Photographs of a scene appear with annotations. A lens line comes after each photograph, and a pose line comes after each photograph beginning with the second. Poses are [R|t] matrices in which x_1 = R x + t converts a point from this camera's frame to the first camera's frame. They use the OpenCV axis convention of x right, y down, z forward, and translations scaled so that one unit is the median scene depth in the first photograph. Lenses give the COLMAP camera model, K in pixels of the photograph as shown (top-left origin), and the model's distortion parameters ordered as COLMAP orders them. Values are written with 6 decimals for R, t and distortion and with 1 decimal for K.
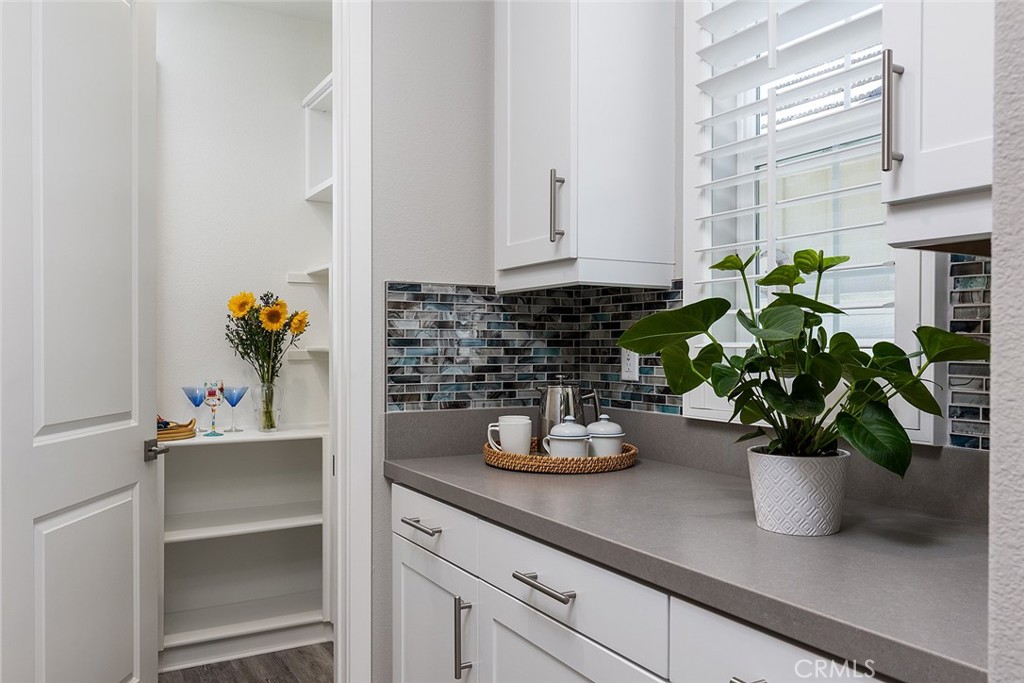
lens RADIAL K [[804.1, 0, 512.0], [0, 804.1, 341.5], [0, 0, 1]] dist [0.000053, -0.000023]
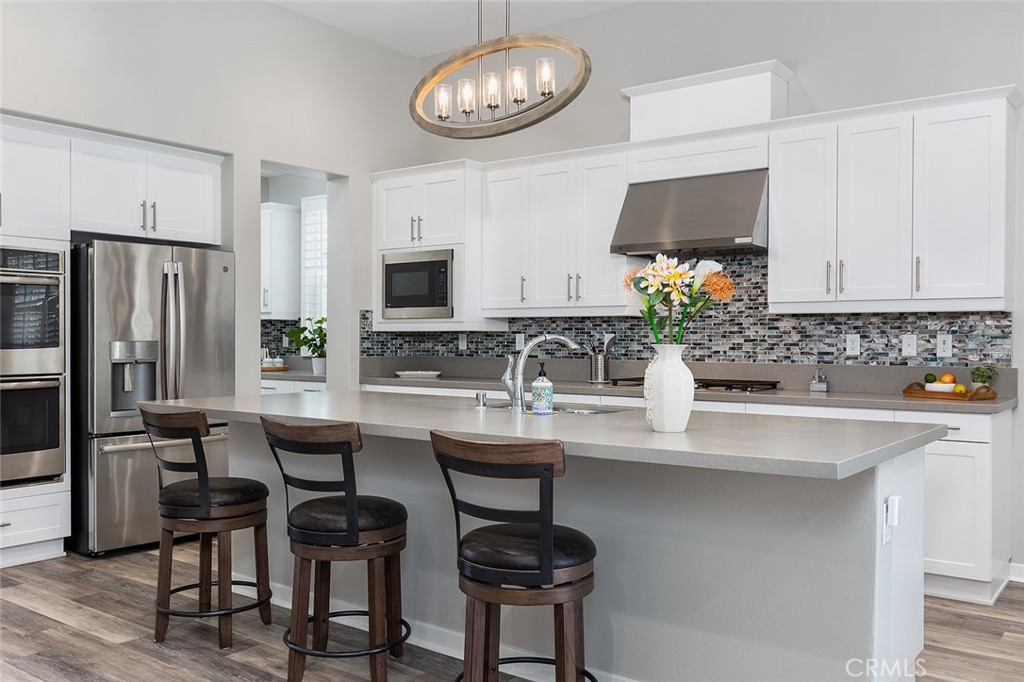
lens RADIAL K [[885.5, 0, 512.0], [0, 885.5, 341.0], [0, 0, 1]] dist [0.004535, 0.000884]
pose [[0.918201, 0.001798, 0.396112, -0.483052], [-0.005886, 0.999941, 0.009103, -0.015769], [-0.396072, -0.010690, 0.918157, -2.971198]]
